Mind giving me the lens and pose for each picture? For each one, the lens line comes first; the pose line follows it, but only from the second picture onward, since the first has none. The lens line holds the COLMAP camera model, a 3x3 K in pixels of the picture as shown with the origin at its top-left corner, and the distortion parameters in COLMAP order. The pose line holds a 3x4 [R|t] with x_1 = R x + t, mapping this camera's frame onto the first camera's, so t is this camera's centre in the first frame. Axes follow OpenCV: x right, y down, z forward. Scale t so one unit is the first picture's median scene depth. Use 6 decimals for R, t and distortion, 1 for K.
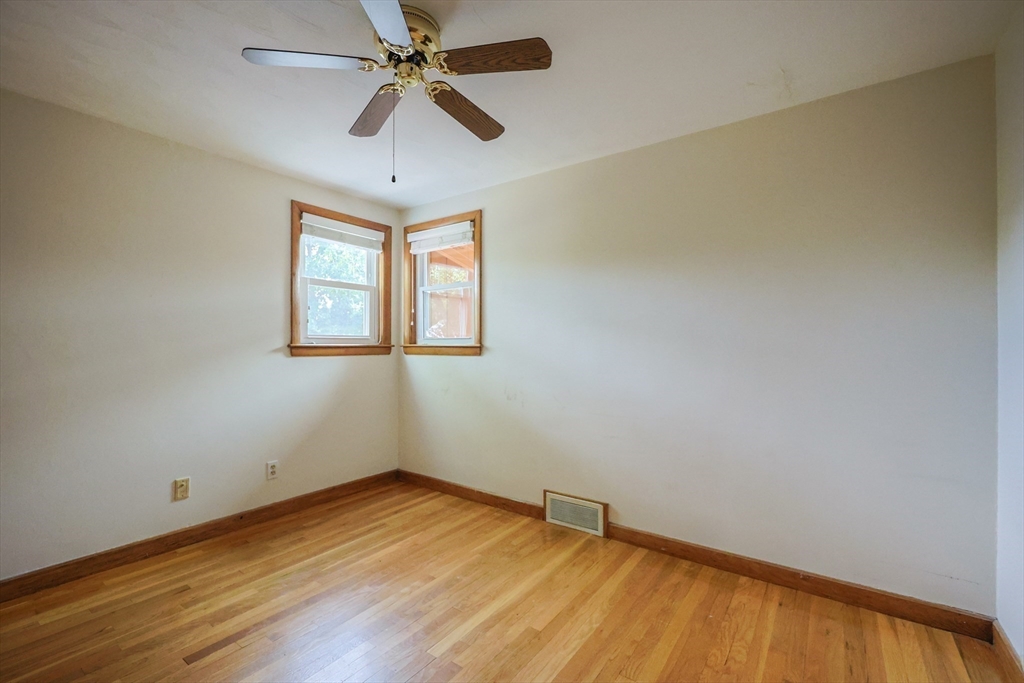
lens RADIAL K [[448.0, 0, 519.1], [0, 448.0, 335.7], [0, 0, 1]] dist [-0.000774, -0.000409]
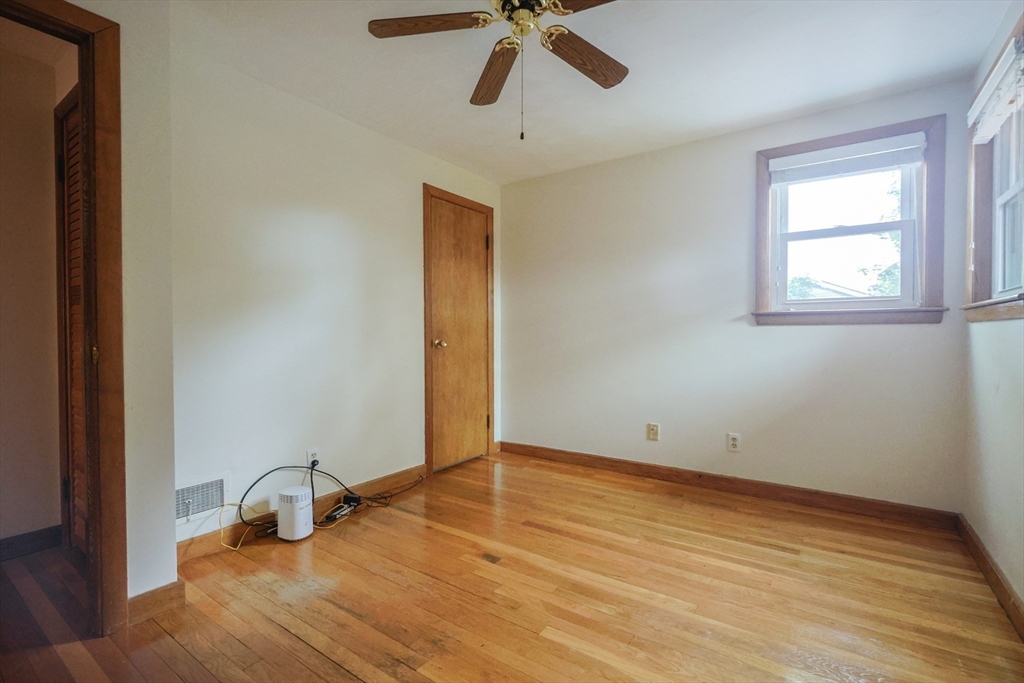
lens RADIAL K [[448.0, 0, 519.1], [0, 448.0, 335.7], [0, 0, 1]] dist [-0.000774, -0.000409]
pose [[0.031315, 0.005035, -0.999497, 0.398334], [0.024150, 0.999692, 0.005792, 0.052893], [0.999218, -0.024319, 0.031184, 0.512482]]
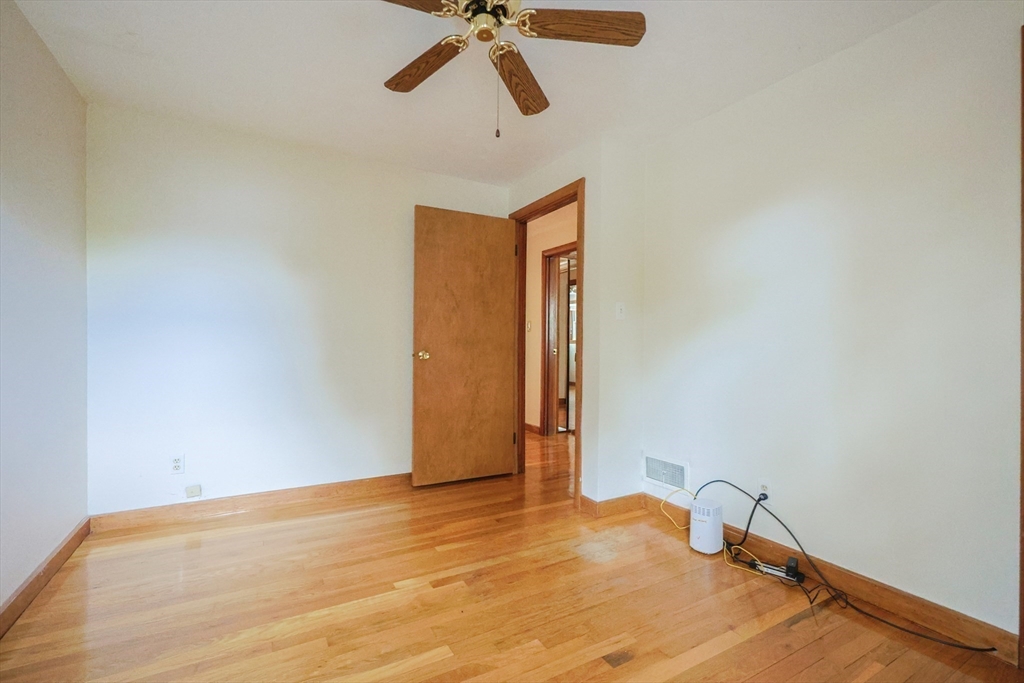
lens RADIAL K [[448.5, 0, 514.7], [0, 448.5, 337.8], [0, 0, 1]] dist [-0.001329, 0.000088]
pose [[-0.908407, -0.002420, 0.418080, -0.378594], [-0.017880, 0.999293, -0.033065, 0.059922], [-0.417705, -0.037512, -0.907808, 0.985841]]
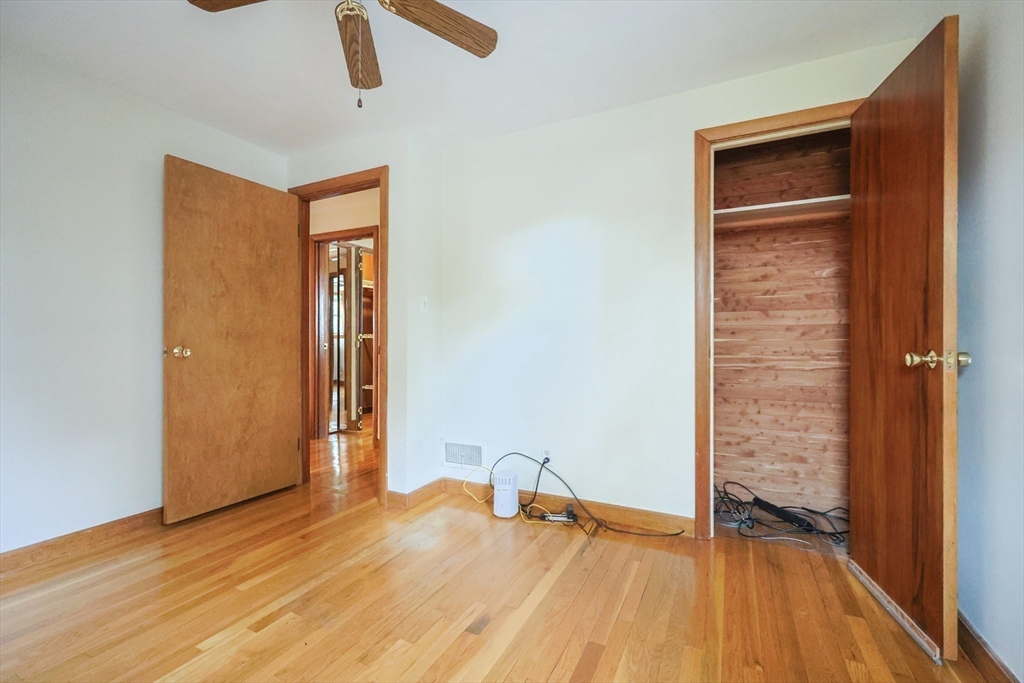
lens RADIAL K [[448.0, 0, 519.1], [0, 448.0, 335.7], [0, 0, 1]] dist [-0.000774, -0.000409]
pose [[-0.984241, -0.000693, -0.176830, -0.231743], [0.004986, 0.999486, -0.031667, 0.067776], [0.176761, -0.032050, -0.983732, 1.017872]]
